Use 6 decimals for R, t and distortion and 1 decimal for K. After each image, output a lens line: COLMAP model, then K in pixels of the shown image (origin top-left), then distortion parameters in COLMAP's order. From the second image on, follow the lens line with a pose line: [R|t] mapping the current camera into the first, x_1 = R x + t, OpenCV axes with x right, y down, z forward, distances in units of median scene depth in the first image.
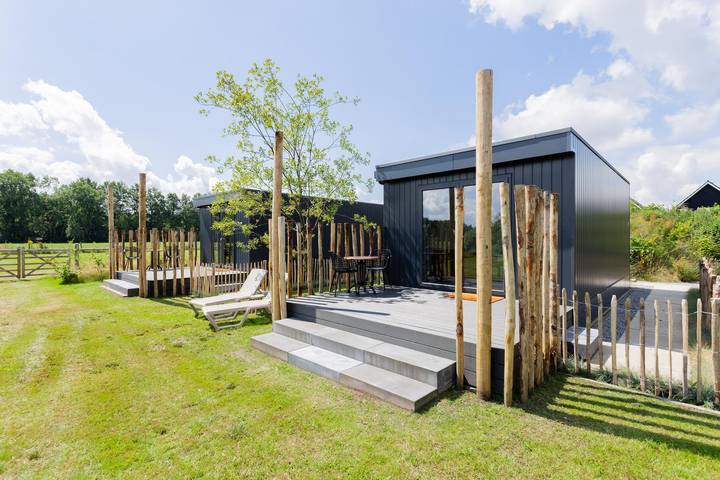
lens RADIAL K [[342.6, 0, 360.0], [0, 342.6, 240.0], [0, 0, 1]] dist [0.001376, 0.000177]
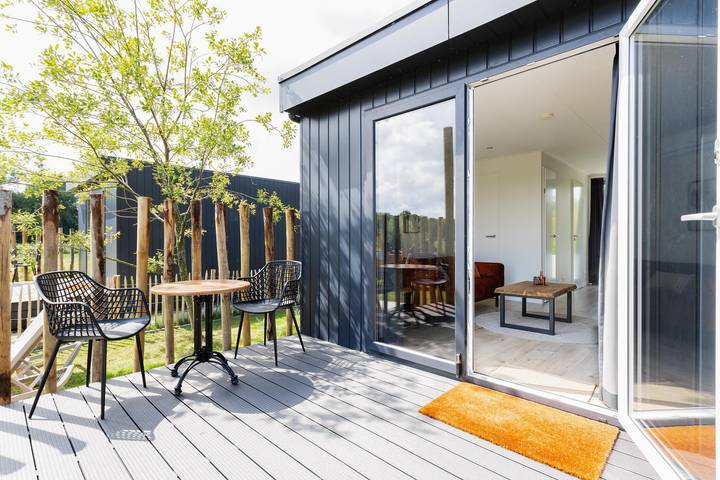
lens RADIAL K [[342.6, 0, 360.0], [0, 342.6, 240.0], [0, 0, 1]] dist [0.001376, 0.000177]
pose [[0.999897, -0.000688, 0.014366, 0.160568], [0.000639, 0.999994, 0.003423, -0.002207], [-0.014369, -0.003414, 0.999891, 0.594610]]
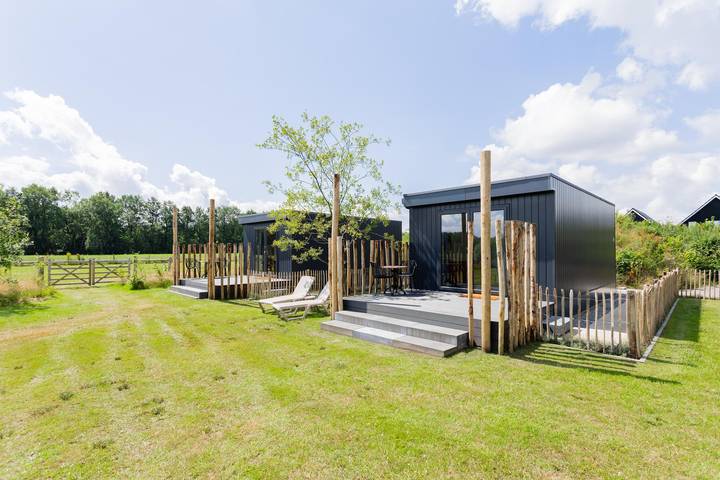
lens RADIAL K [[347.1, 0, 359.4], [0, 347.1, 247.8], [0, 0, 1]] dist [-0.001601, -0.000126]
pose [[0.999659, 0.000700, -0.026088, -0.089576], [-0.001019, 0.999925, -0.012225, -0.004008], [0.026077, 0.012247, 0.999585, -0.304024]]
